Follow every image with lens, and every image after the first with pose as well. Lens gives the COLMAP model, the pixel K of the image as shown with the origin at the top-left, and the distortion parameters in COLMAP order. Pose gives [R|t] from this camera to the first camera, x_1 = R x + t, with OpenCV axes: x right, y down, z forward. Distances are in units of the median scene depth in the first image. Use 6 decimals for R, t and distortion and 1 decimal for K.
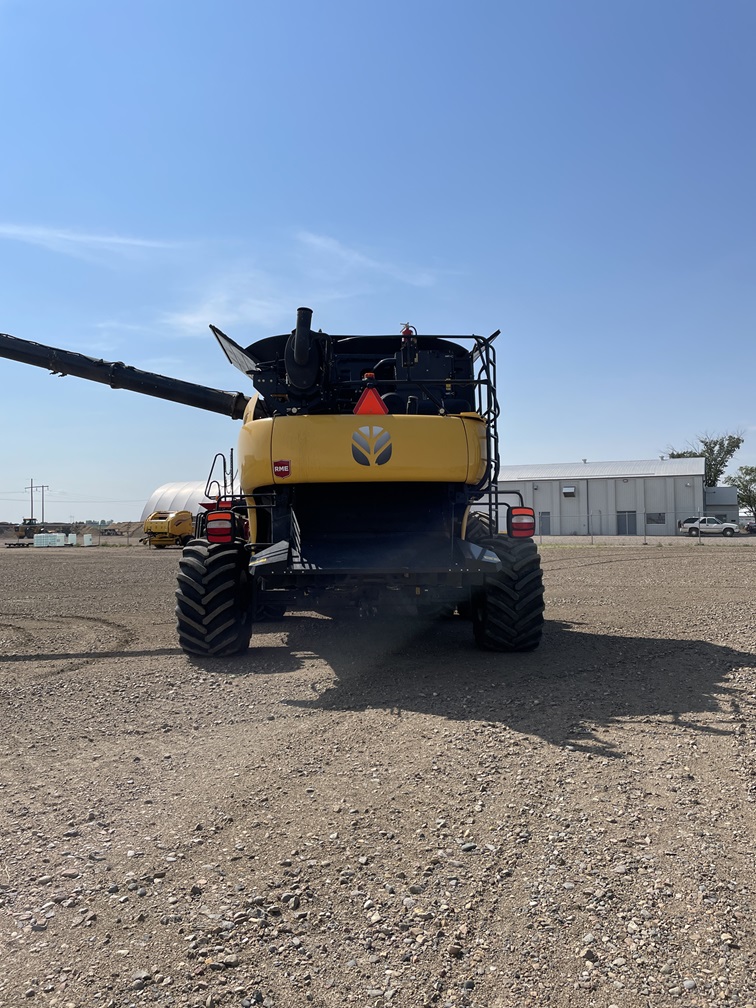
lens RADIAL K [[761.7, 0, 366.7], [0, 761.7, 499.6], [0, 0, 1]] dist [0.065084, -0.071679]
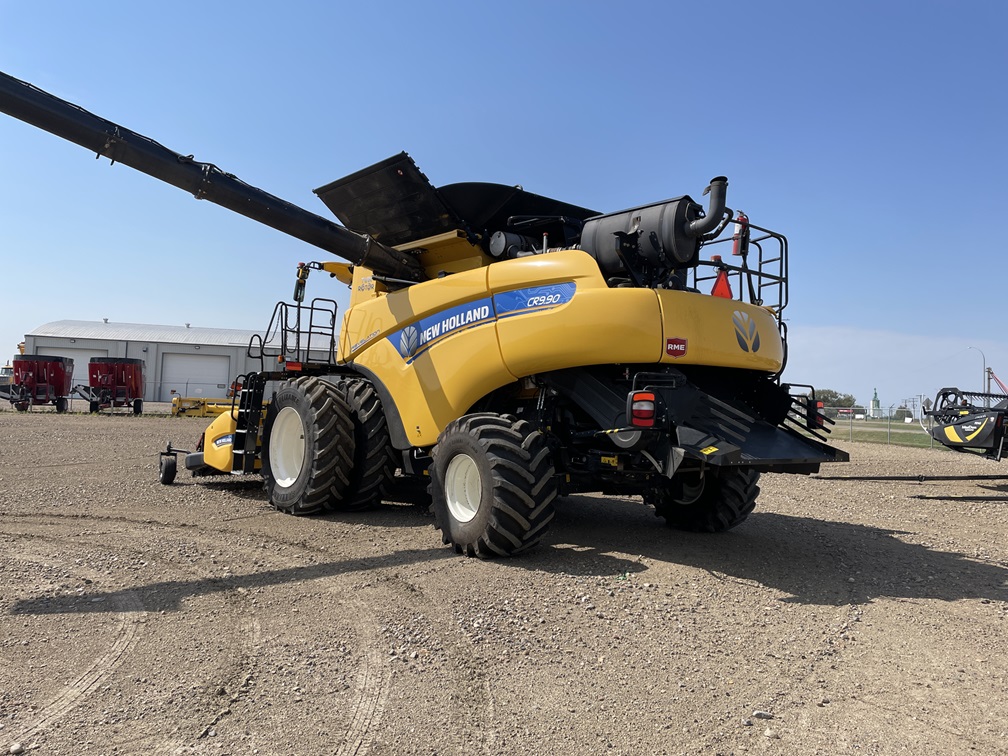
lens RADIAL K [[761.7, 0, 500.9], [0, 761.7, 376.5], [0, 0, 1]] dist [0.065084, -0.071679]
pose [[0.817856, 0.063448, 0.571915, -0.777489], [-0.069455, 0.997521, -0.011341, 0.019059], [-0.571216, -0.030447, 0.820235, 0.353228]]
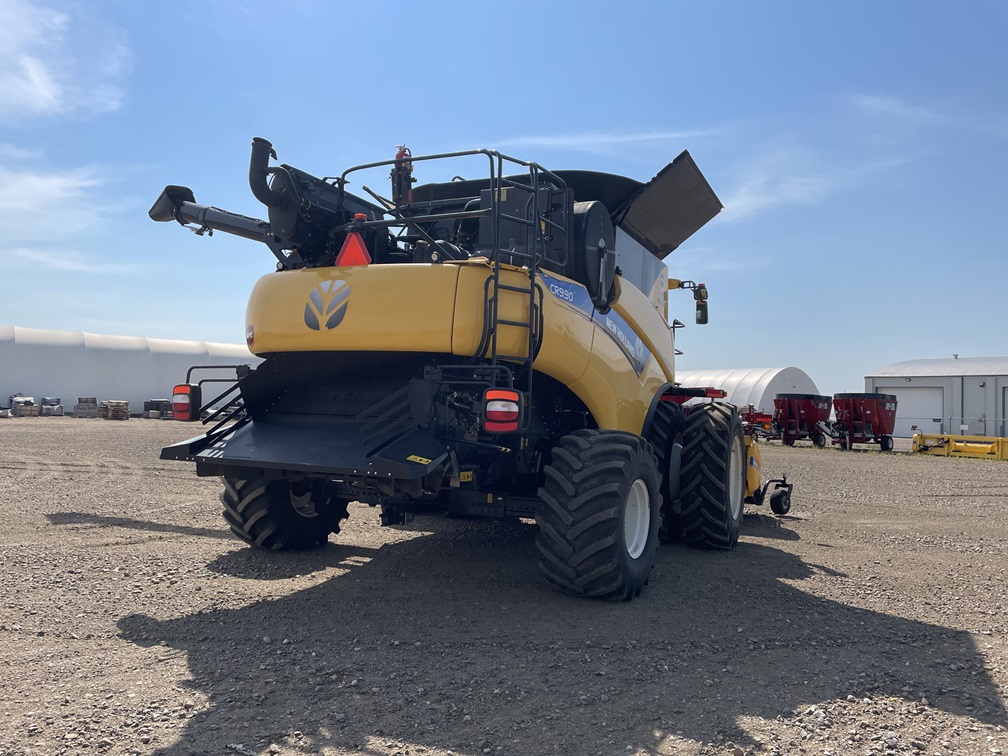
lens RADIAL K [[761.7, 0, 481.8], [0, 761.7, 373.4], [0, 0, 1]] dist [0.065084, -0.071679]
pose [[0.864408, 0.015025, -0.502567, 0.514587], [-0.024366, 0.999631, -0.012024, 0.004710], [0.502201, 0.022639, 0.864455, 0.387295]]
